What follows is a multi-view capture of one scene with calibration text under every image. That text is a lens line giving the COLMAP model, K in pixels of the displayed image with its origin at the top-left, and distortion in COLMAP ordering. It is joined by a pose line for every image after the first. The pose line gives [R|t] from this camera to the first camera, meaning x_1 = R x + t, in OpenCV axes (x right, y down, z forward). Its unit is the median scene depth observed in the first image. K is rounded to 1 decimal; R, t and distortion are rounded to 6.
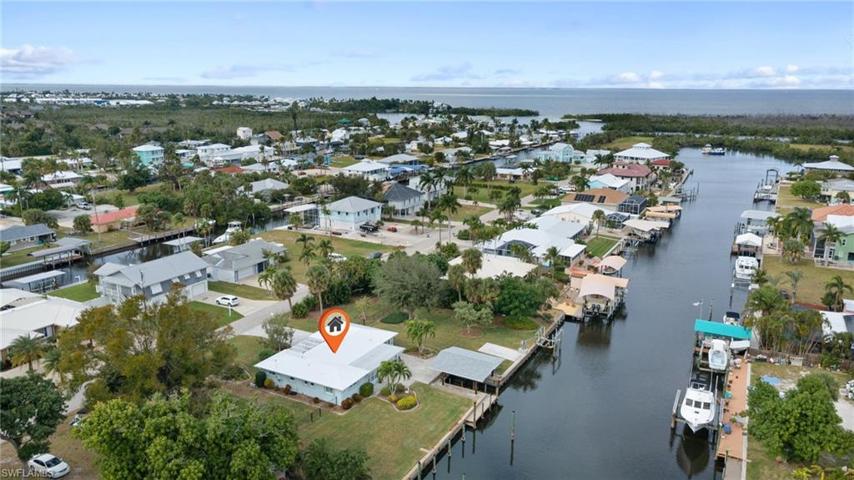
lens RADIAL K [[641.2, 0, 427.5], [0, 641.2, 240.5], [0, 0, 1]] dist [0.015261, 0.011418]
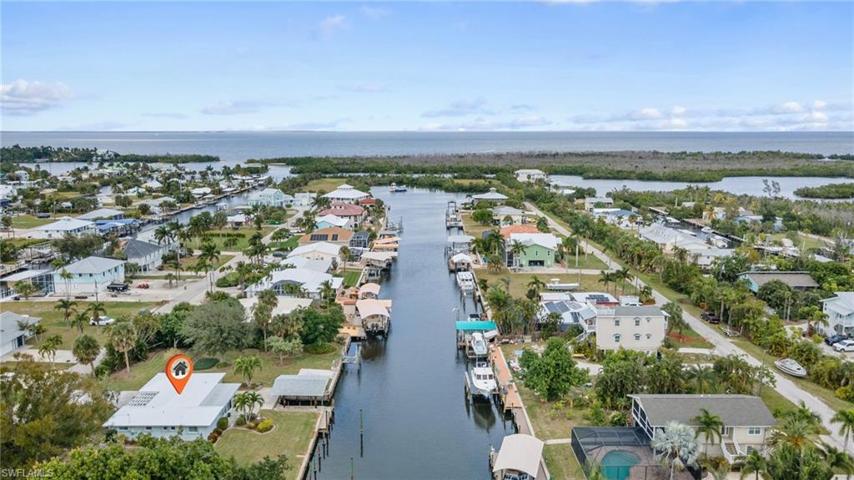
lens RADIAL K [[641.2, 0, 424.8], [0, 641.2, 242.4], [0, 0, 1]] dist [0.015261, 0.011418]
pose [[0.885735, -0.089988, 0.455386, -0.108375], [0.118411, 0.992375, -0.034210, 0.001074], [-0.448835, 0.084224, 0.889637, -0.066590]]
